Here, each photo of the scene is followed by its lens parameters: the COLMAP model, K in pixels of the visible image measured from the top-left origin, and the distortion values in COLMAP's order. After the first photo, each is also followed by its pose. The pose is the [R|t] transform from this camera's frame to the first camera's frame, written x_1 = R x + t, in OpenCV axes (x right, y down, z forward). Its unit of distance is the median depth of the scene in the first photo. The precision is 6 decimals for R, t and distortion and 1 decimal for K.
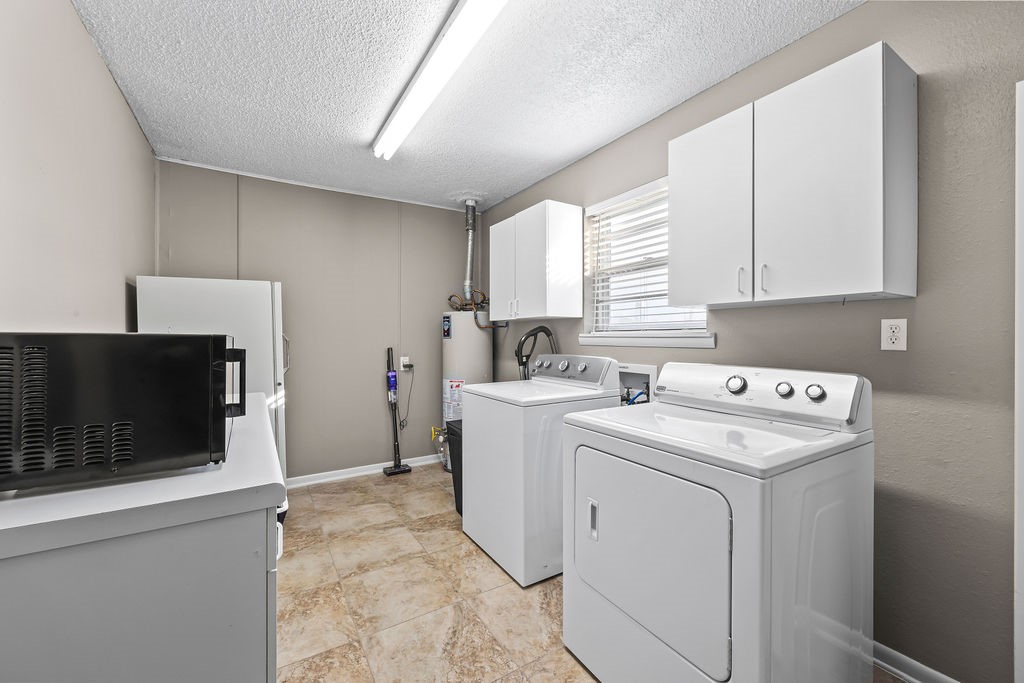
lens RADIAL K [[407.6, 0, 512.3], [0, 407.6, 340.0], [0, 0, 1]] dist [-0.001111, 0.000393]
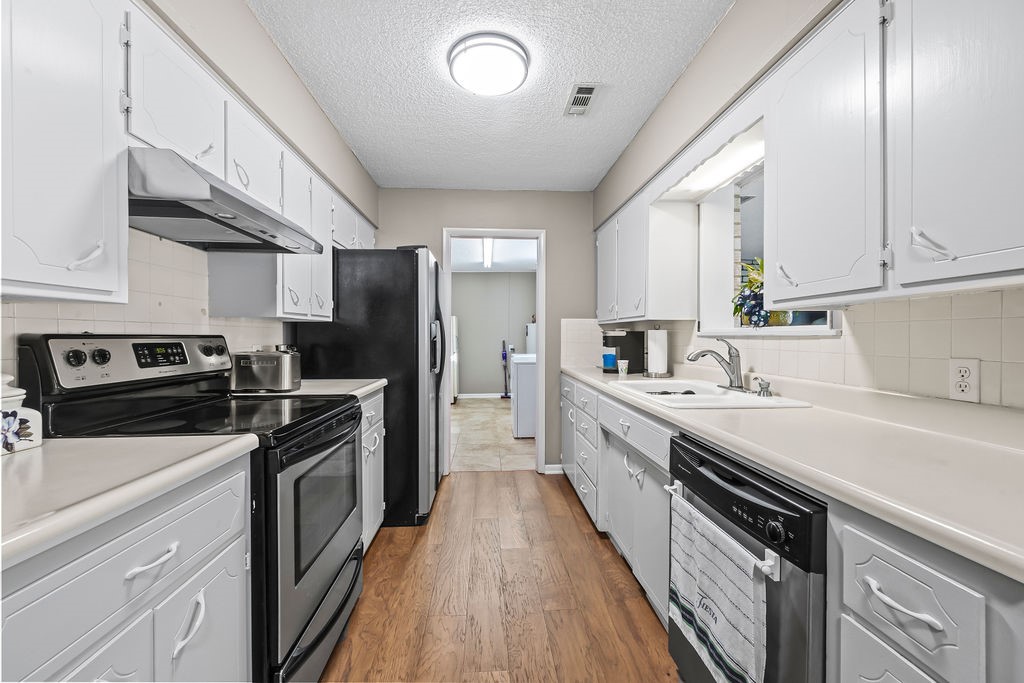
lens RADIAL K [[407.6, 0, 511.4], [0, 407.6, 340.3], [0, 0, 1]] dist [-0.001111, 0.000393]
pose [[0.885440, 0.004821, -0.464728, 0.968161], [-0.004008, 0.999988, 0.002737, 0.015874], [0.464736, -0.000561, 0.885449, -1.174445]]
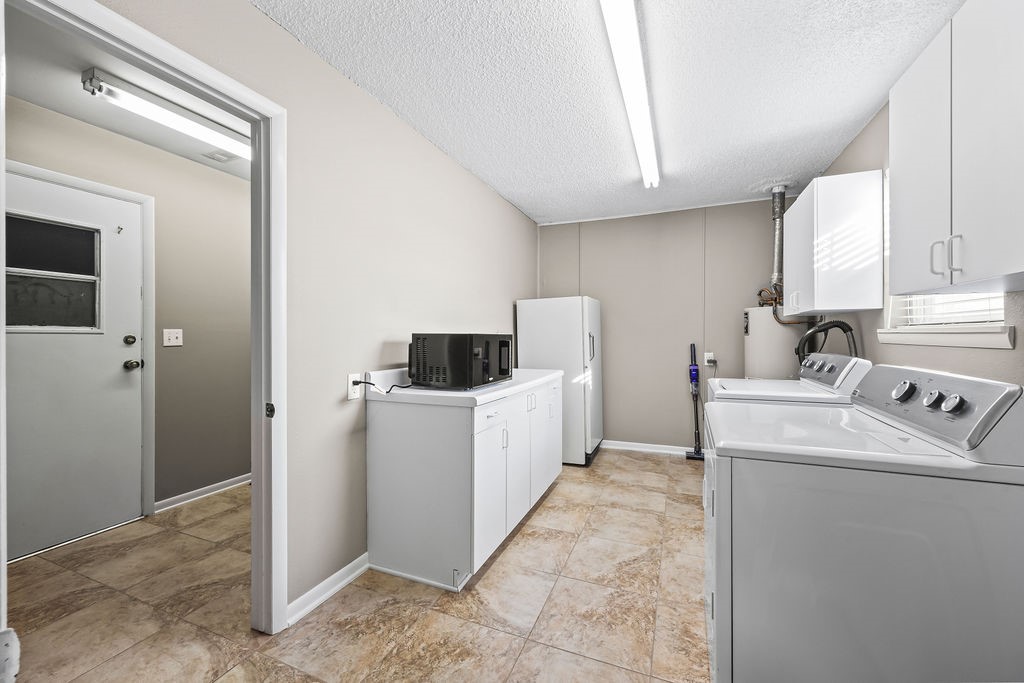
lens RADIAL K [[407.6, 0, 510.3], [0, 407.6, 340.0], [0, 0, 1]] dist [-0.001111, 0.000393]
pose [[0.585332, 0.008290, -0.810752, 0.391594], [-0.002984, 0.999963, 0.008070, 0.001691], [0.810788, -0.002305, 0.585335, -0.051234]]
